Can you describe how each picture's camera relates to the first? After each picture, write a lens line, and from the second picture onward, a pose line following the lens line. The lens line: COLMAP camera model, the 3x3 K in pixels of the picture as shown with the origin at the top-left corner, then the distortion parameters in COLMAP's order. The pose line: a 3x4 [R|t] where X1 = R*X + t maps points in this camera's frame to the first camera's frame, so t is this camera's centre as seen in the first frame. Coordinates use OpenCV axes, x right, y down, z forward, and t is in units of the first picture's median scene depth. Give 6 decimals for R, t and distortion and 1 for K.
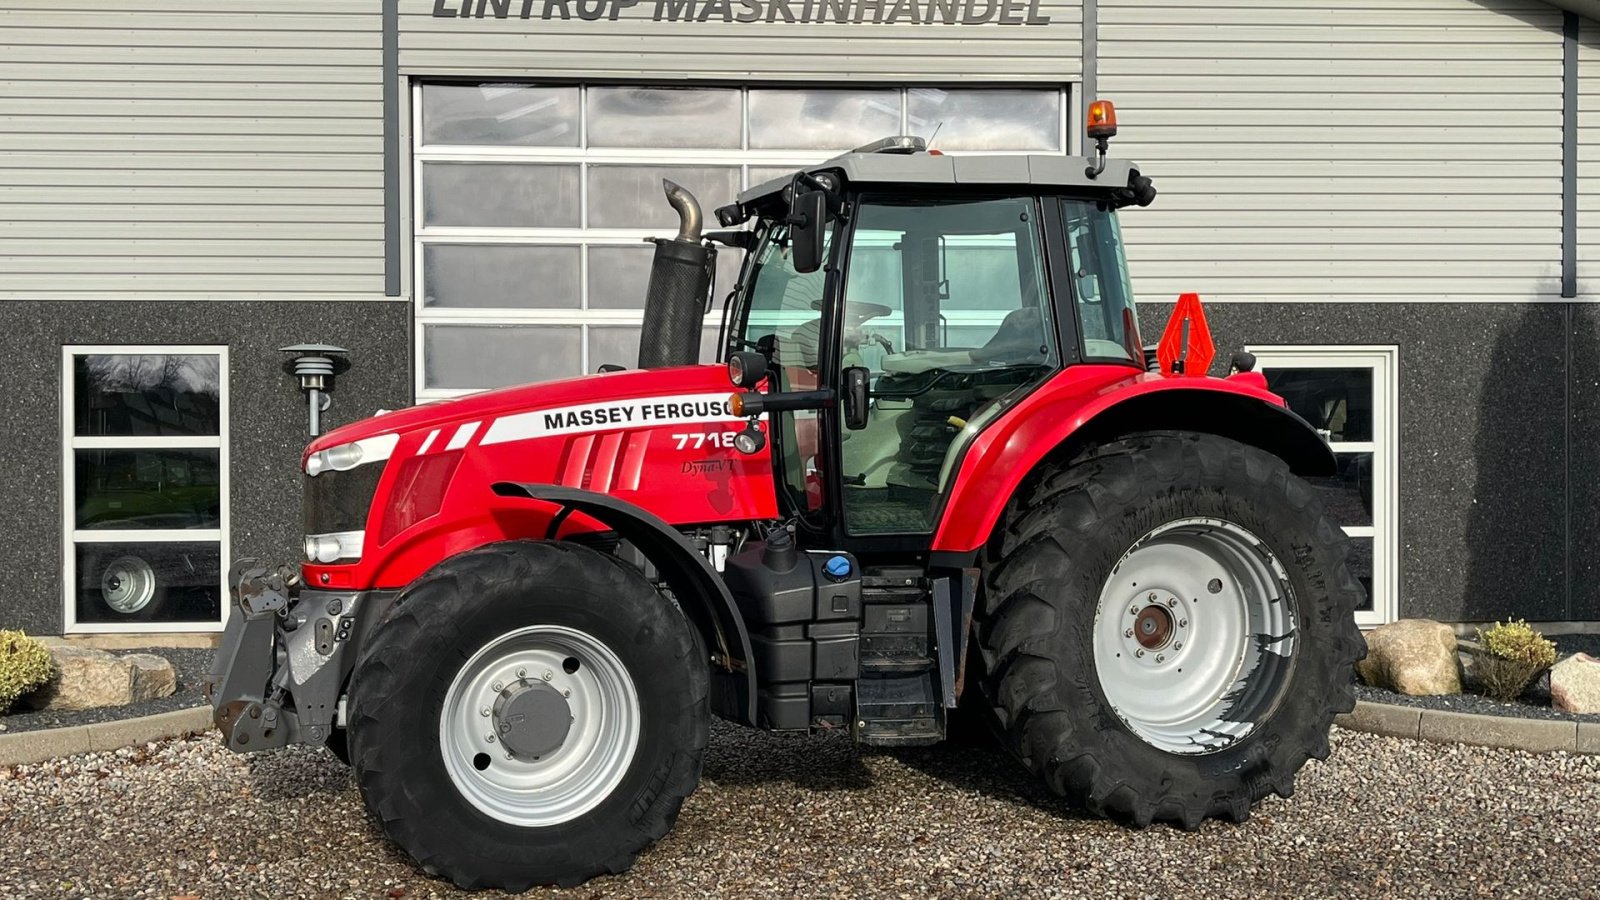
lens RADIAL K [[1814.2, 0, 791.1], [0, 1814.2, 461.9], [0, 0, 1]] dist [0.043386, 0.000000]
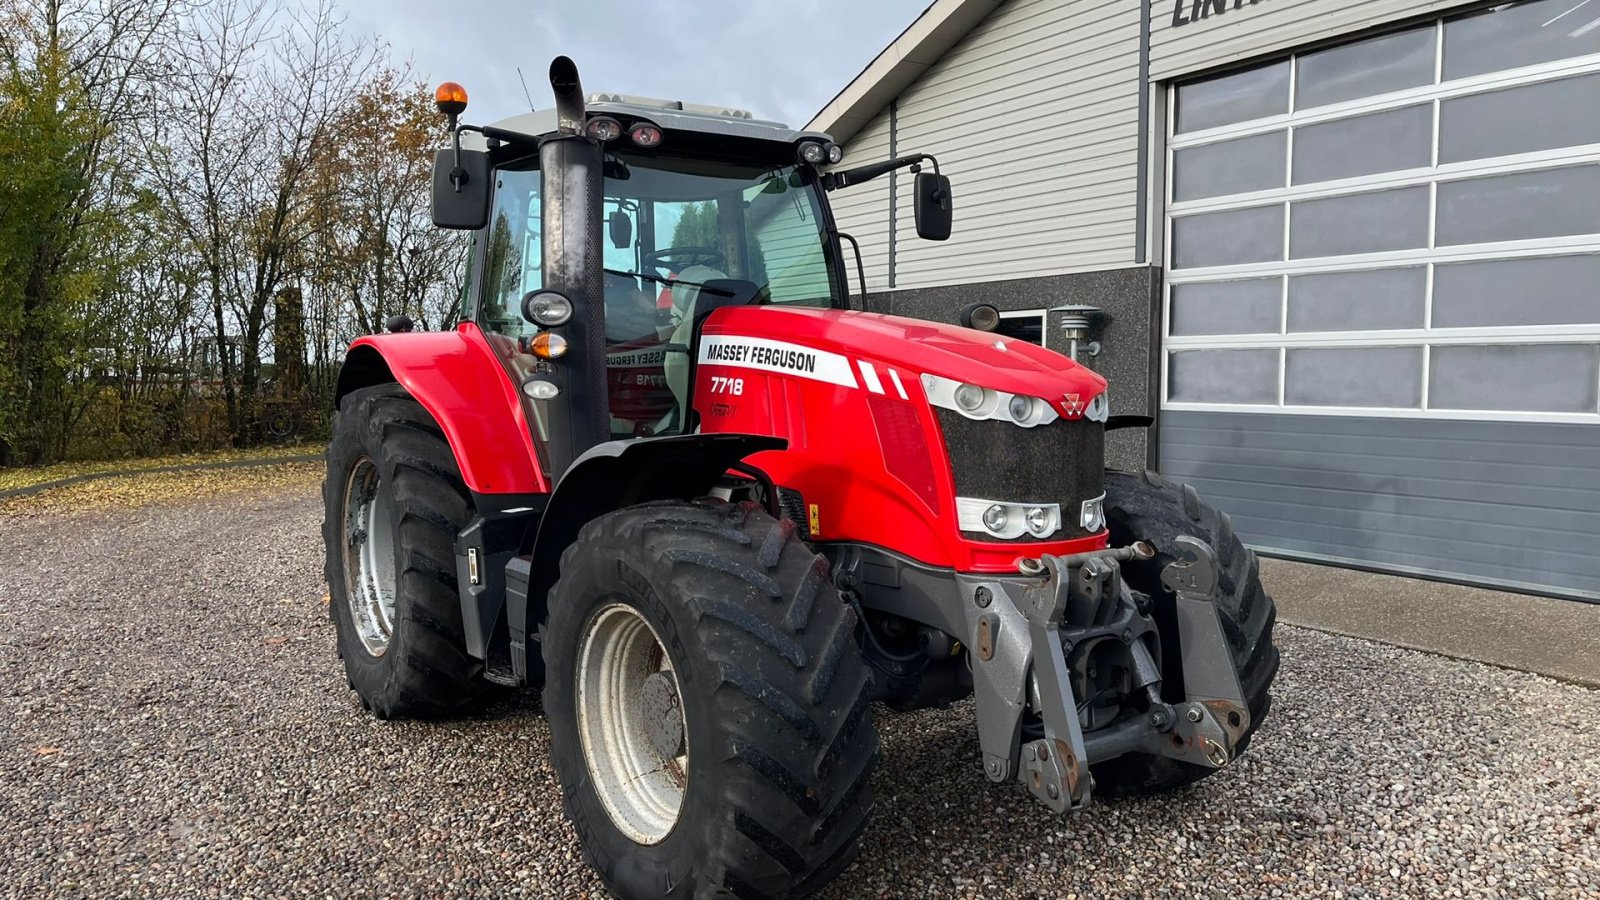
lens RADIAL K [[1208.2, 0, 806.1], [0, 1208.2, 448.1], [0, 0, 1]] dist [0.065696, -0.078510]
pose [[0.511259, 0.055658, -0.857623, 0.422528], [-0.012649, 0.998280, 0.057245, -0.009470], [0.859334, -0.018419, 0.511083, 0.401247]]
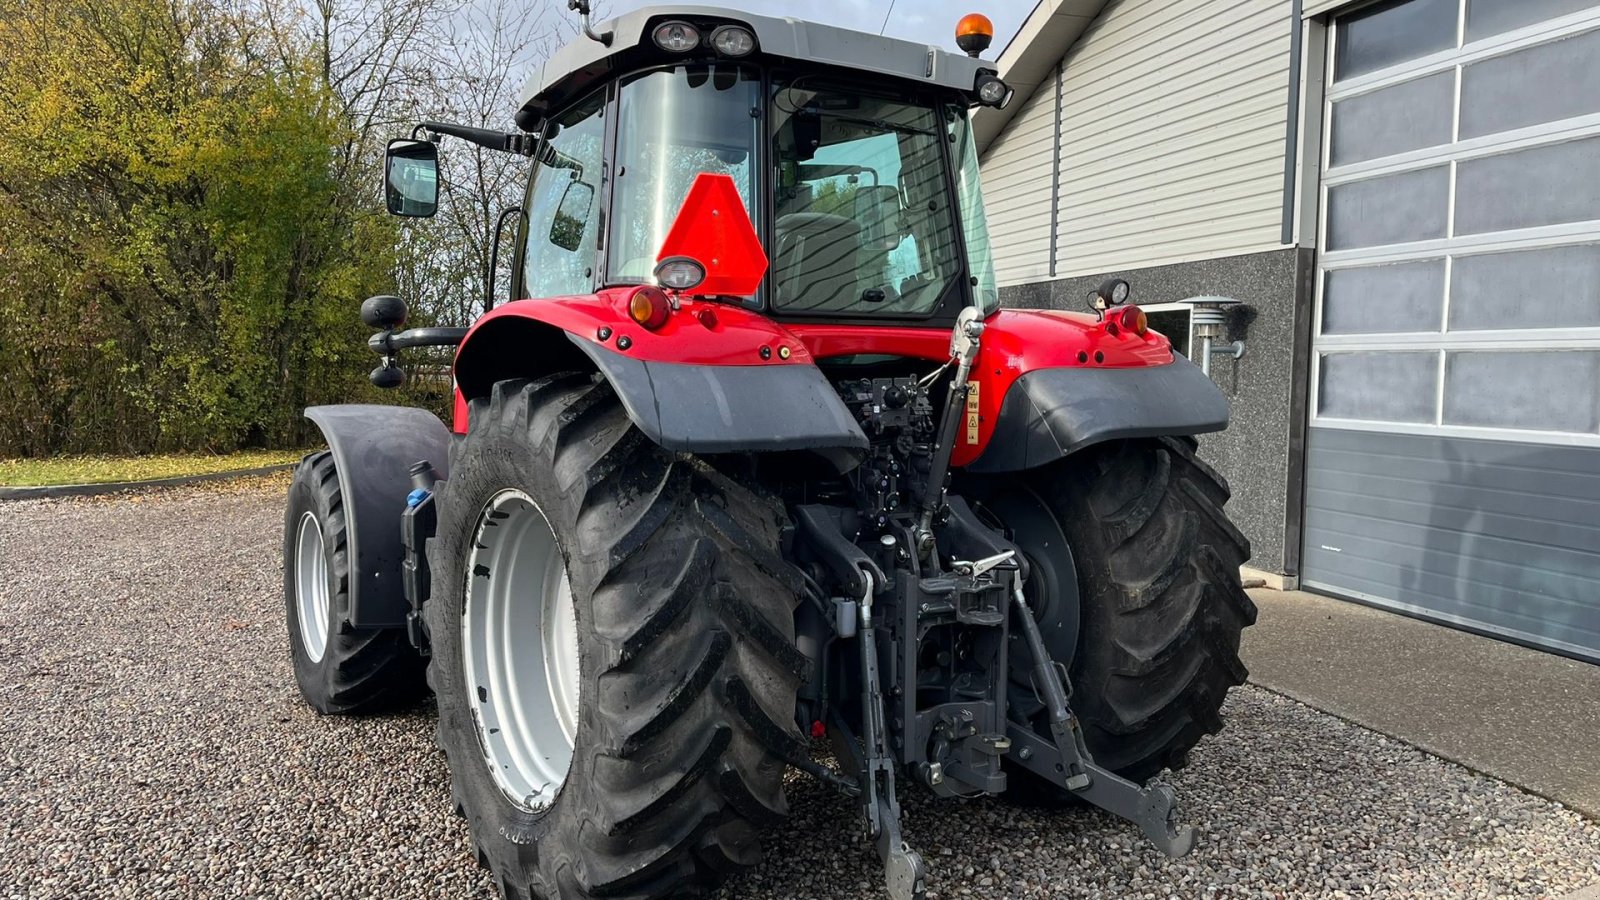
lens RADIAL K [[1303.4, 0, 785.3], [0, 1303.4, 440.3], [0, 0, 1]] dist [0.052699, -0.046351]
pose [[0.217423, 0.058664, -0.974313, 0.476478], [-0.031016, 0.998103, 0.053175, -0.013190], [0.975585, 0.018658, 0.218830, 0.616668]]
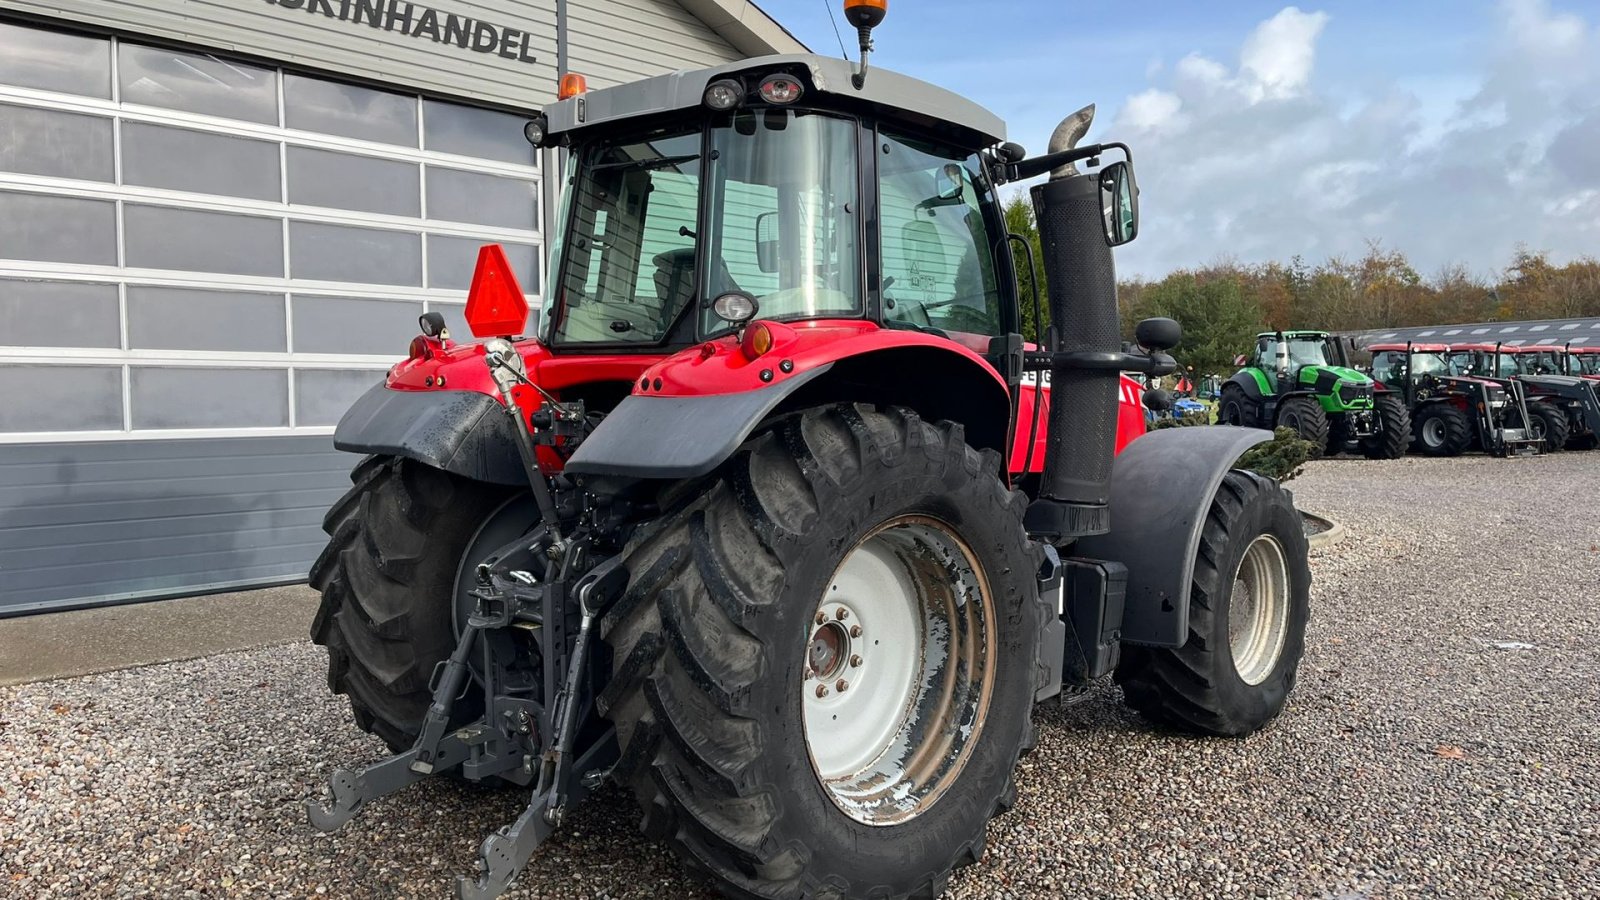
lens RADIAL K [[1208.2, 0, 804.7], [0, 1208.2, 454.7], [0, 0, 1]] dist [0.065696, -0.078510]
pose [[0.738259, -0.035177, 0.673600, -0.322372], [0.011769, 0.999159, 0.039280, -0.004679], [-0.674415, -0.021071, 0.738052, 0.283681]]
